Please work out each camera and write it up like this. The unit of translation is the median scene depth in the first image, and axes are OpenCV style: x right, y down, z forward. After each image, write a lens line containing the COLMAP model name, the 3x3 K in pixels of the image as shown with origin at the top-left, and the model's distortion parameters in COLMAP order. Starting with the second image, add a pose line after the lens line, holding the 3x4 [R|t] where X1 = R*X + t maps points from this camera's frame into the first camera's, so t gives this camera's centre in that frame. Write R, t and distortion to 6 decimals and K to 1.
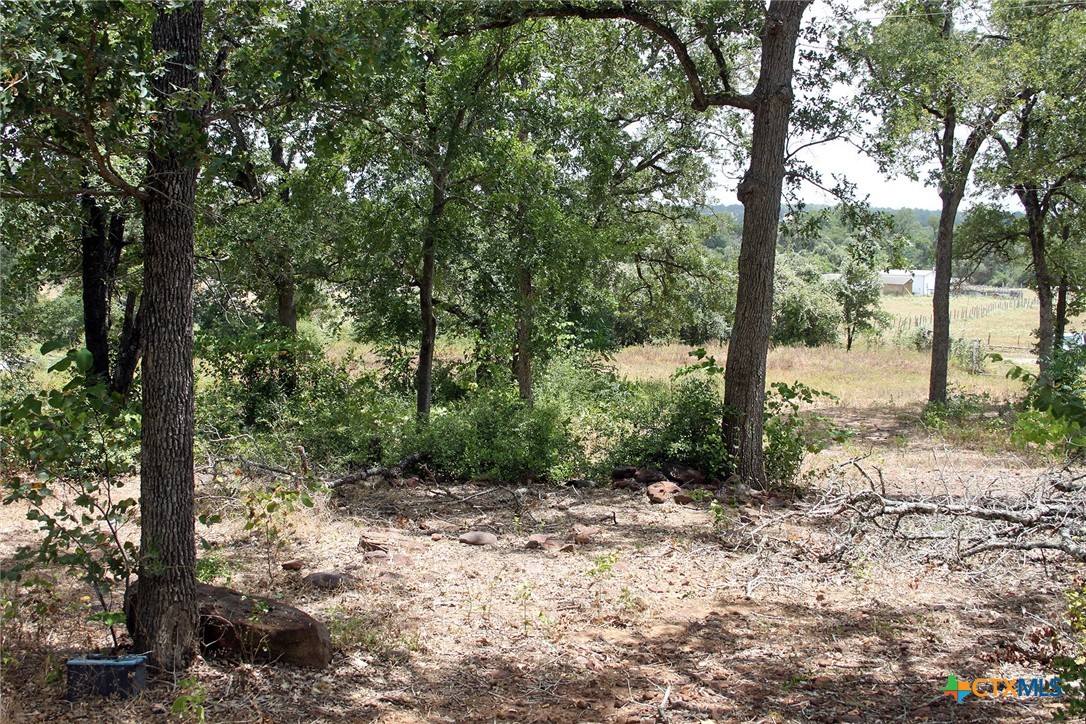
lens RADIAL K [[1510.0, 0, 543.5], [0, 1510.0, 362.6], [0, 0, 1]] dist [0.012557, 0.000000]
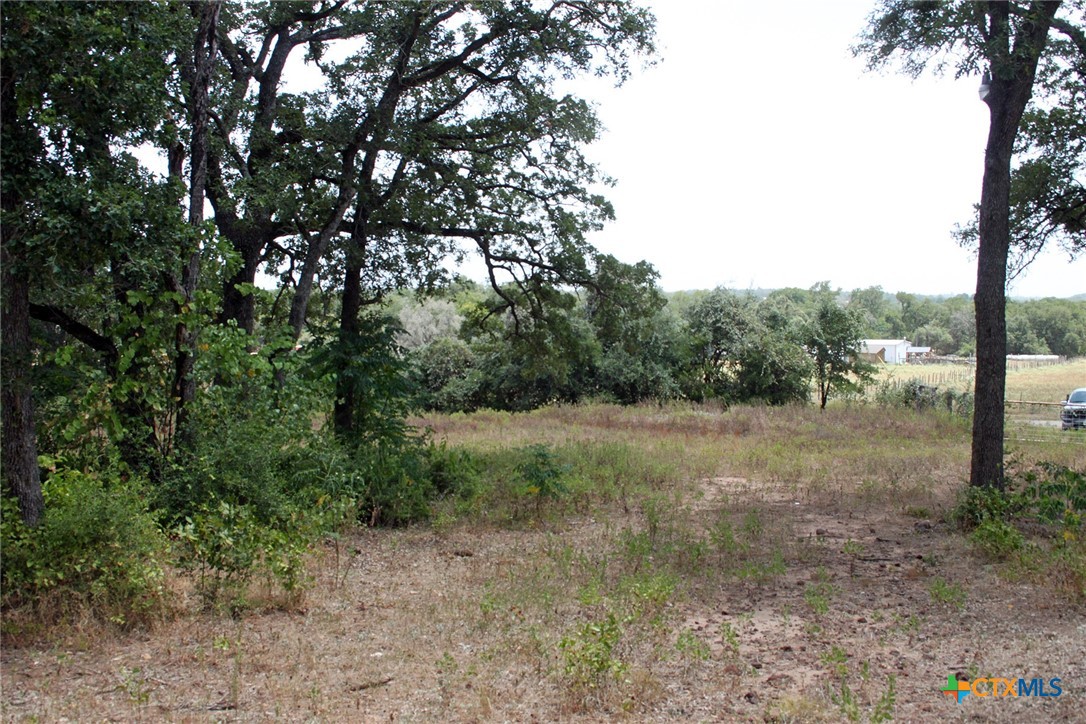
lens RADIAL K [[1361.3, 0, 542.2], [0, 1361.3, 361.9], [0, 0, 1]] dist [-0.013140, 0.000000]
pose [[0.999947, -0.009052, -0.004866, 0.052950], [0.008782, 0.998559, -0.052948, 0.003069], [0.005338, 0.052902, 0.998585, 0.258300]]
